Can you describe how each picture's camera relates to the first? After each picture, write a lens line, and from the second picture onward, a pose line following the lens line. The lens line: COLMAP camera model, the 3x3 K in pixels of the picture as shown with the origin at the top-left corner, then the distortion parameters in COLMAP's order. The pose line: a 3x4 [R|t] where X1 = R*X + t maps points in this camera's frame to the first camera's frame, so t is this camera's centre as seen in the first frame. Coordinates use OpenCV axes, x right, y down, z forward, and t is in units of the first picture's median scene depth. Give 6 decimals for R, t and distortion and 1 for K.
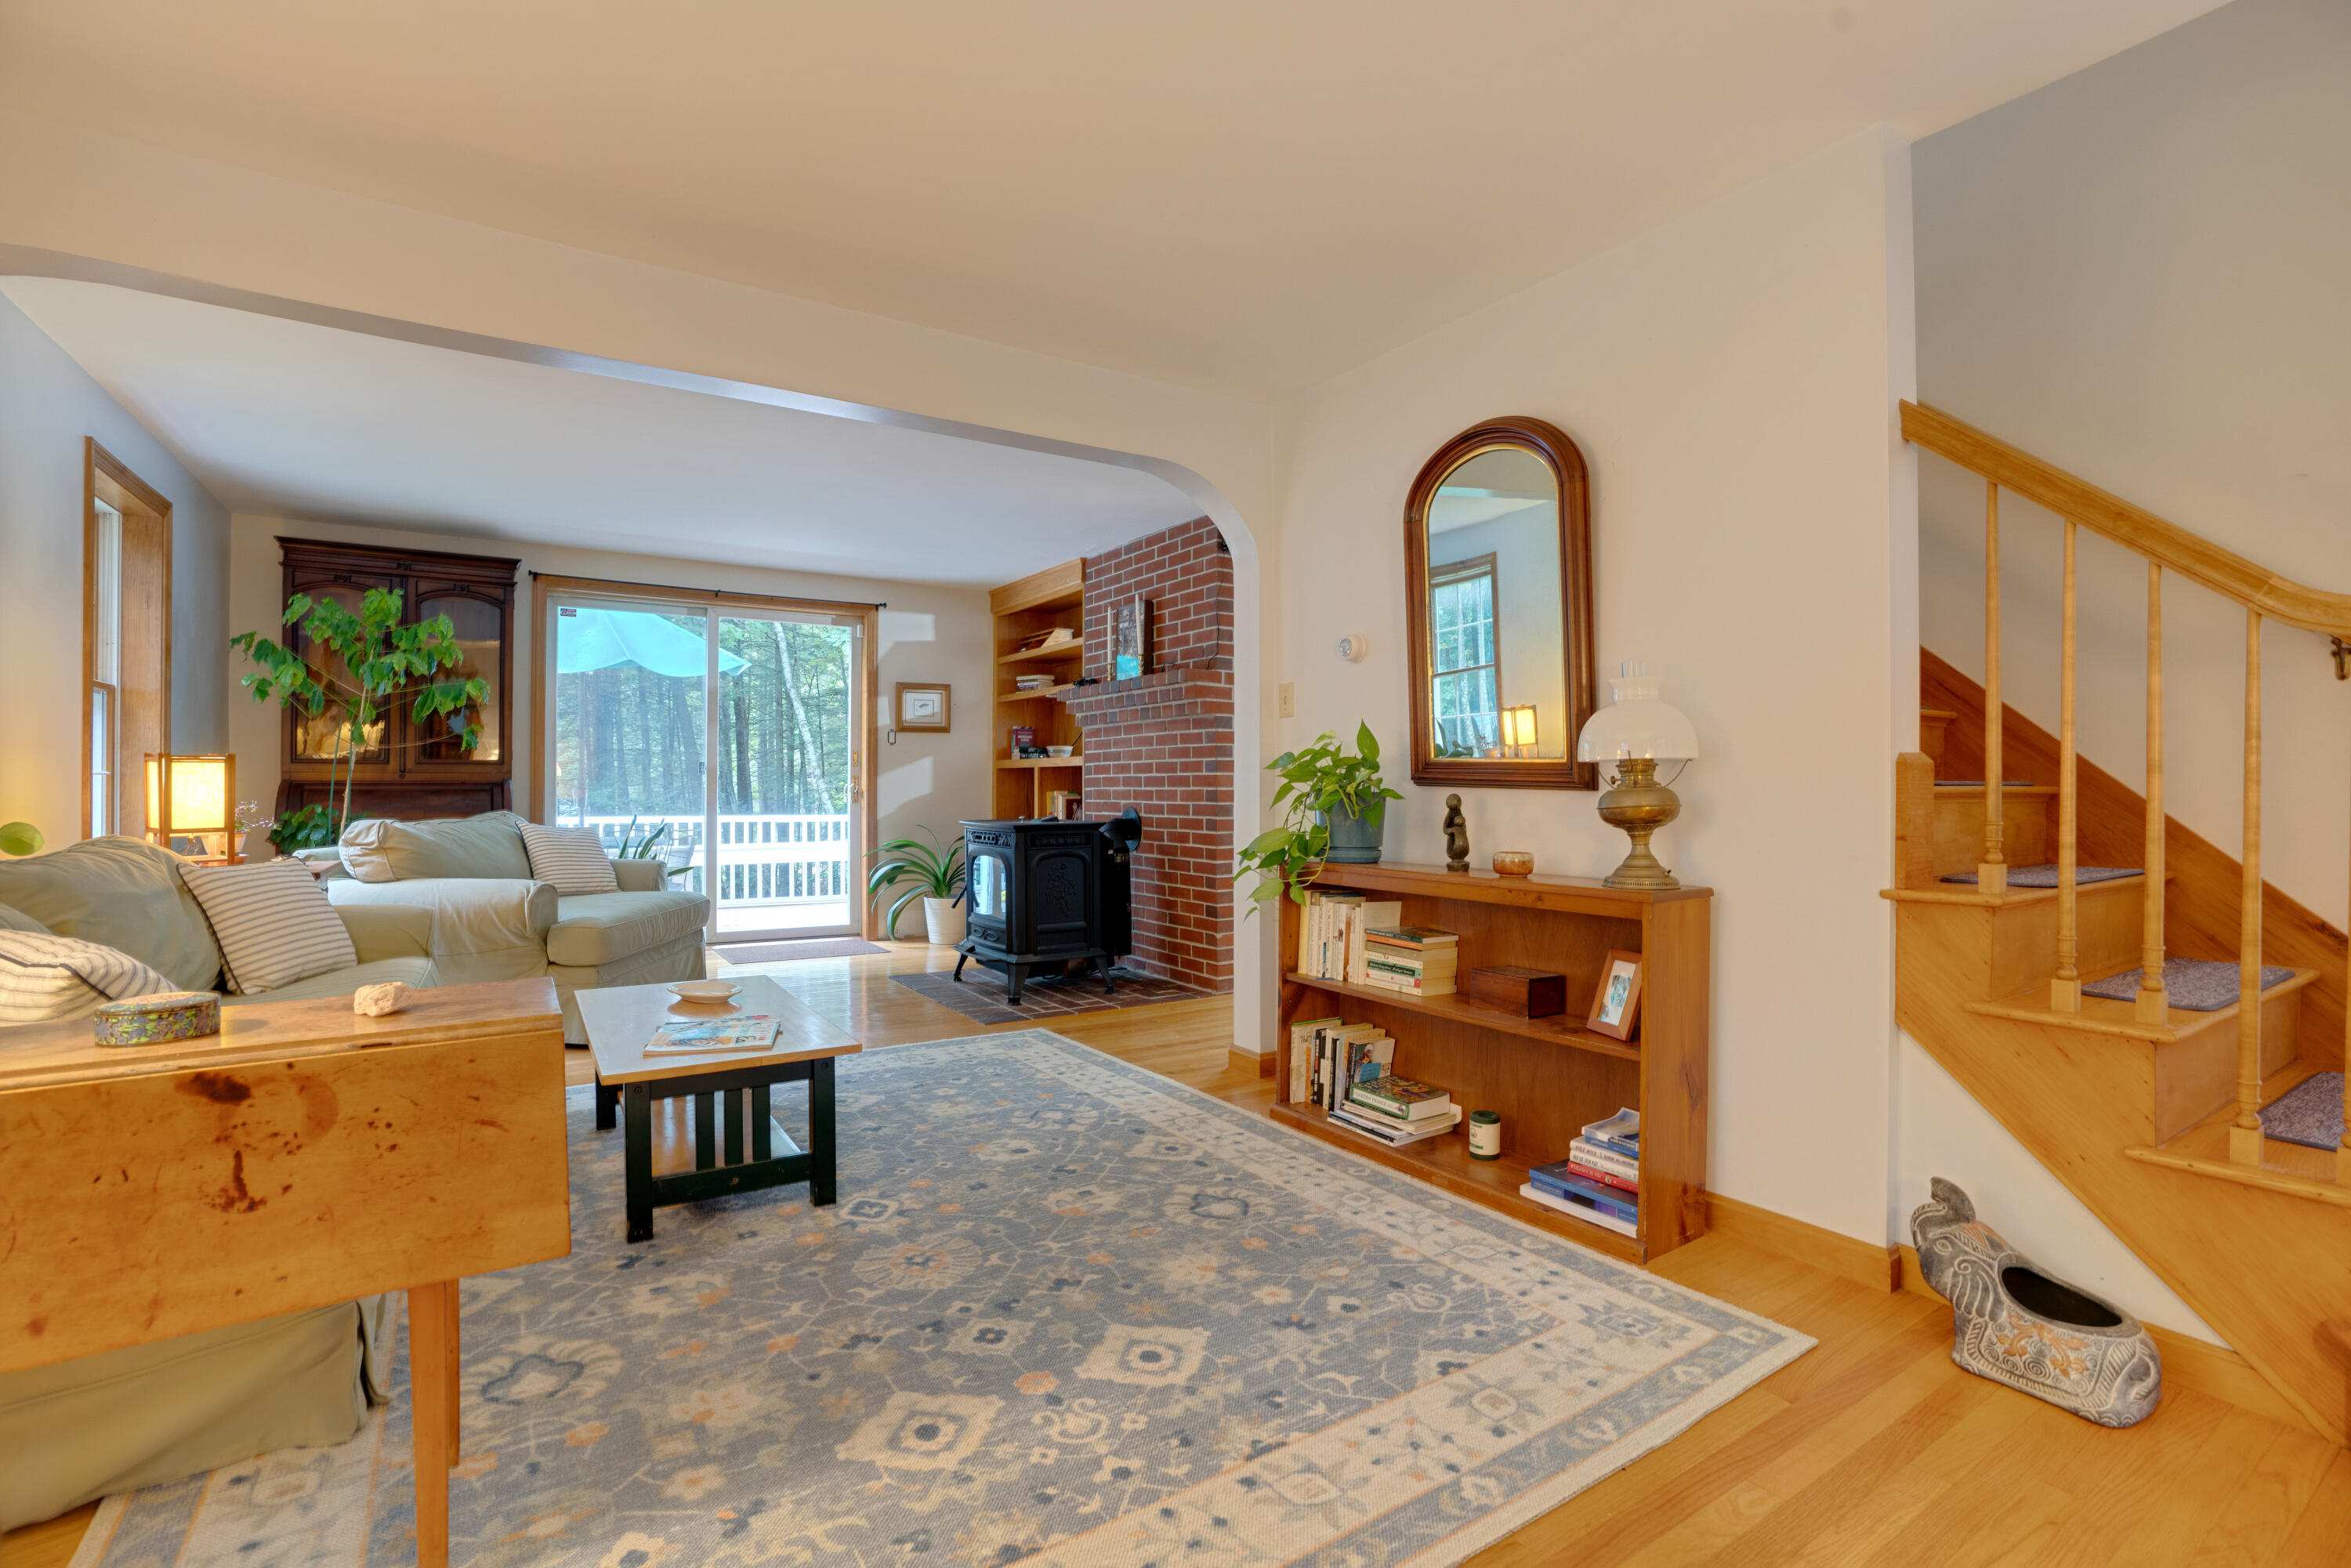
lens RADIAL K [[1079.9, 0, 1190.3], [0, 1079.9, 773.6], [0, 0, 1]] dist [-0.064723, 0.023413]
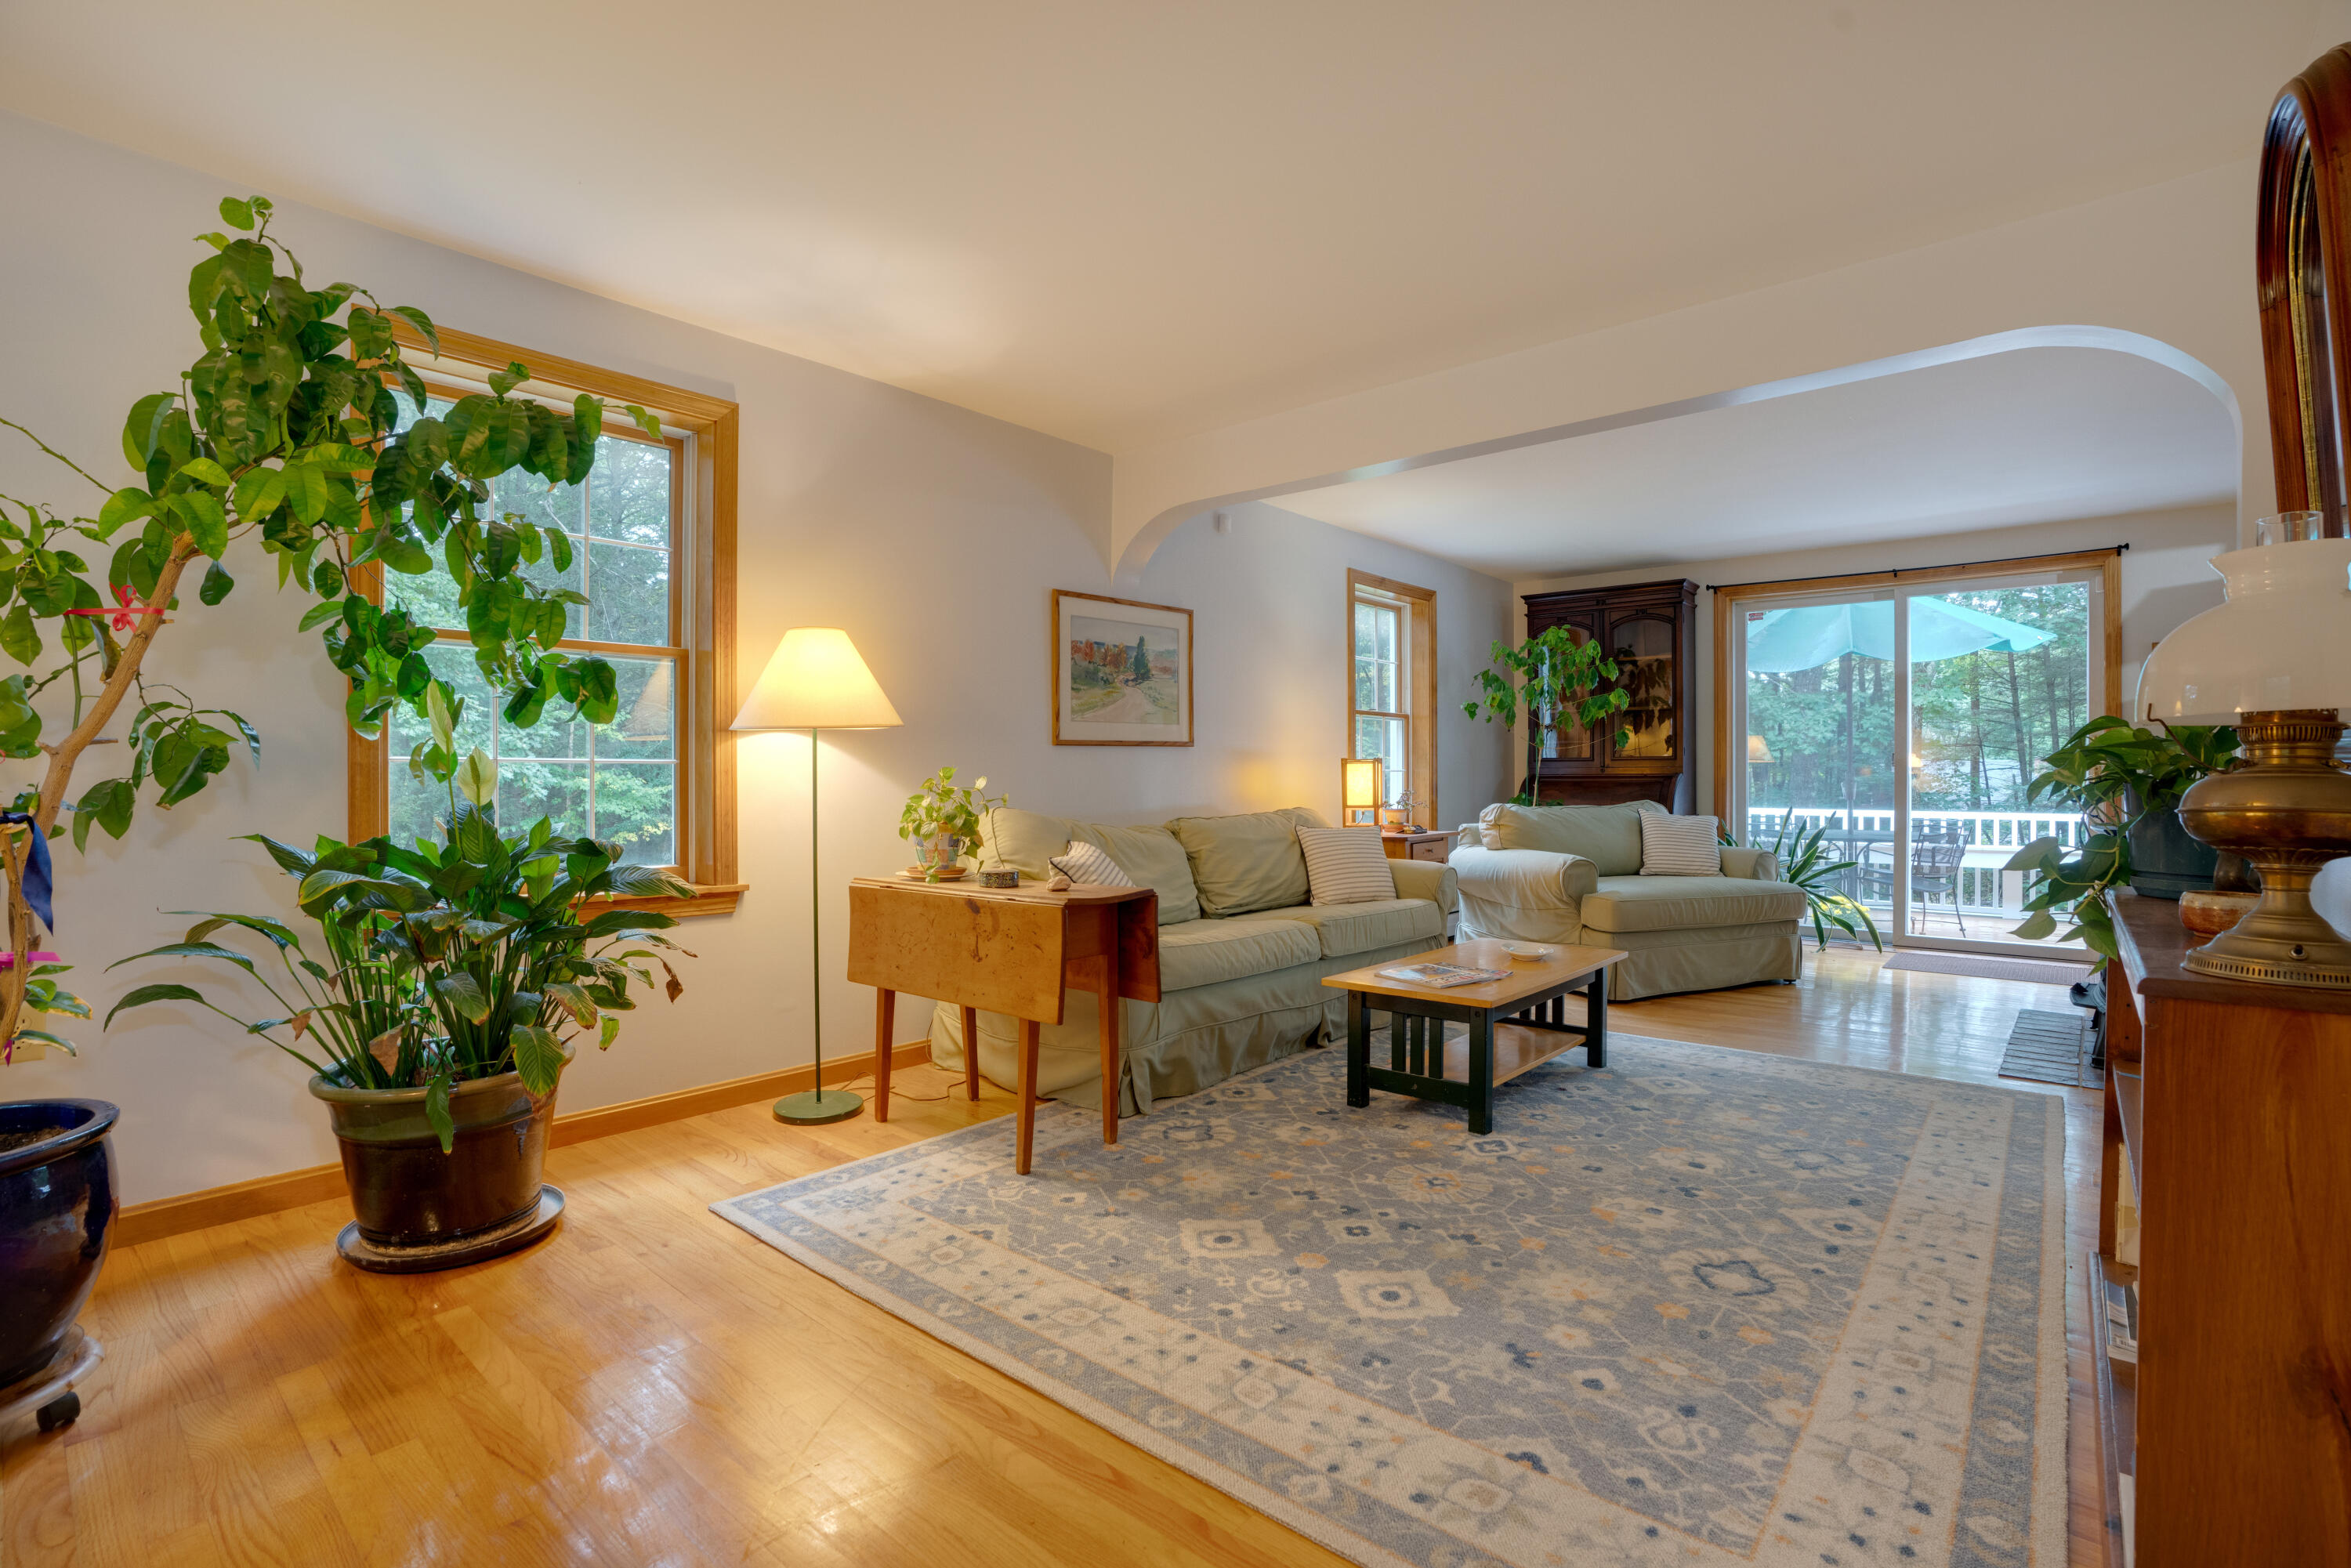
lens RADIAL K [[1079.9, 0, 1183.2], [0, 1079.9, 784.8], [0, 0, 1]] dist [-0.064723, 0.023413]
pose [[0.268363, 0.002397, -0.963315, 0.709250], [0.013415, 0.999891, 0.006225, 0.007950], [0.963224, -0.014594, 0.268302, 0.372468]]
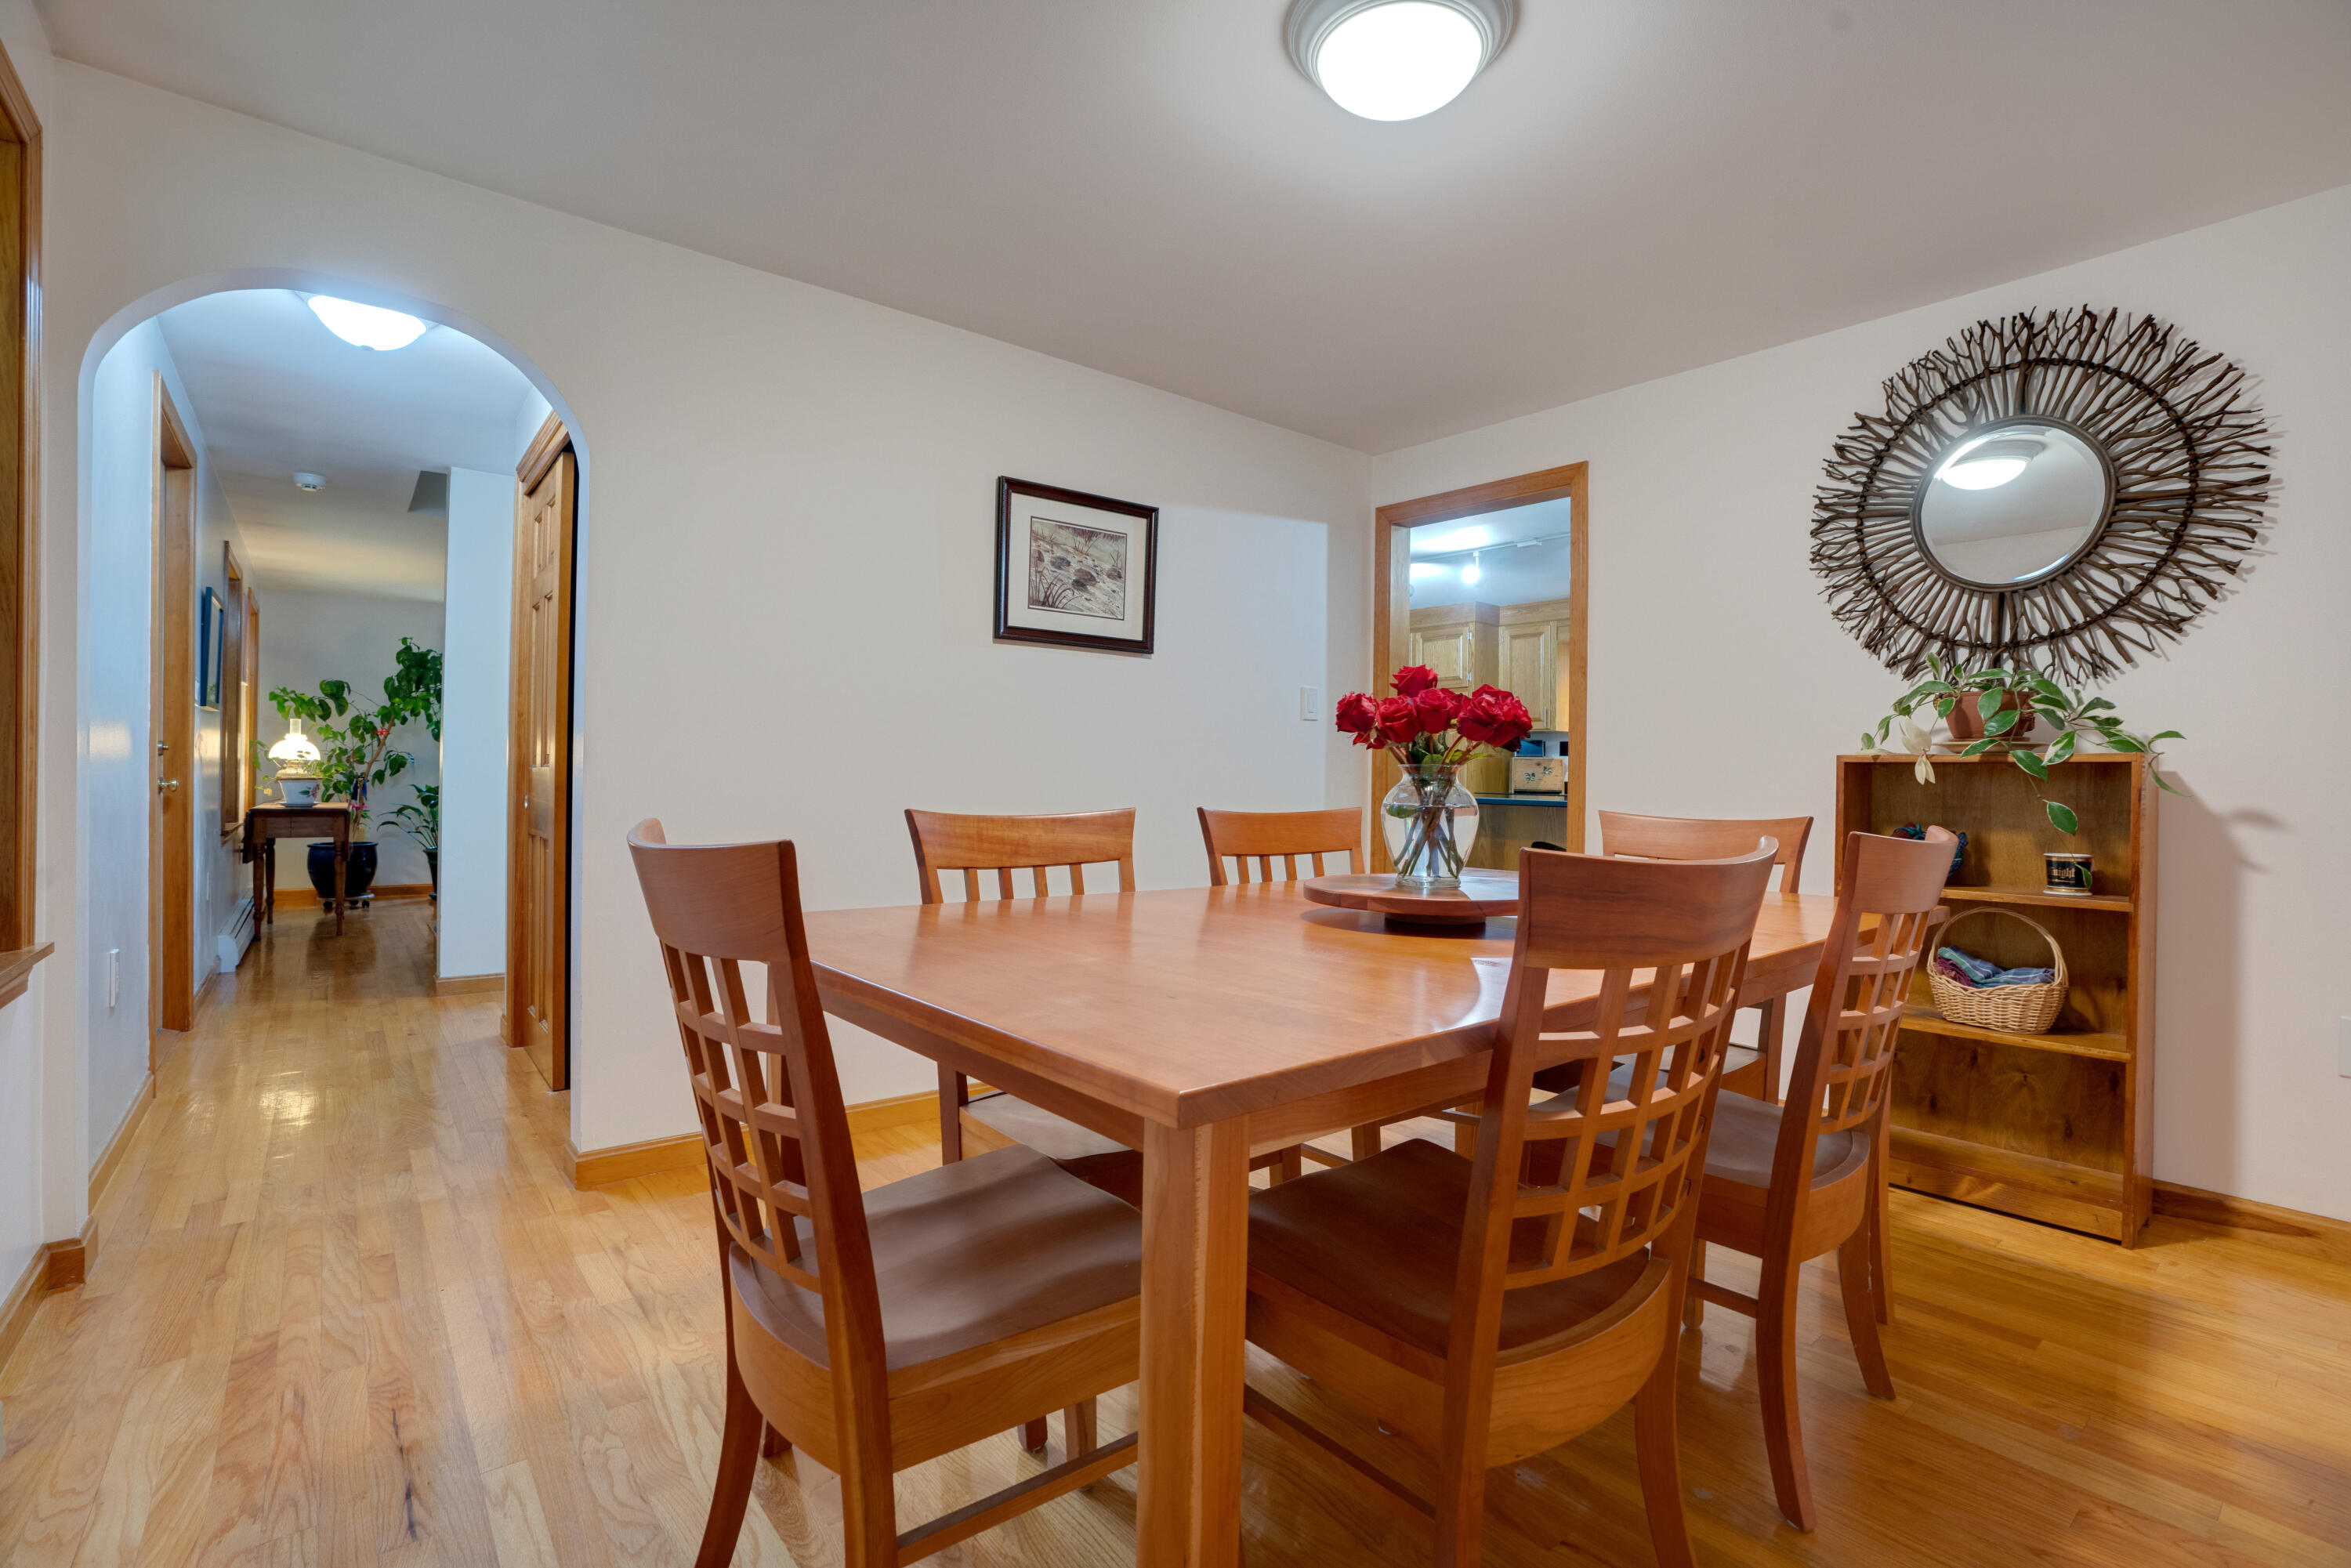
lens RADIAL K [[1079.9, 0, 1175.0], [0, 1079.9, 783.7], [0, 0, 1]] dist [-0.064723, 0.023413]
pose [[0.096544, -0.000348, -0.995329, 3.163645], [-0.002520, 0.999997, -0.000594, 0.037065], [0.995326, 0.002566, 0.096542, 1.913865]]
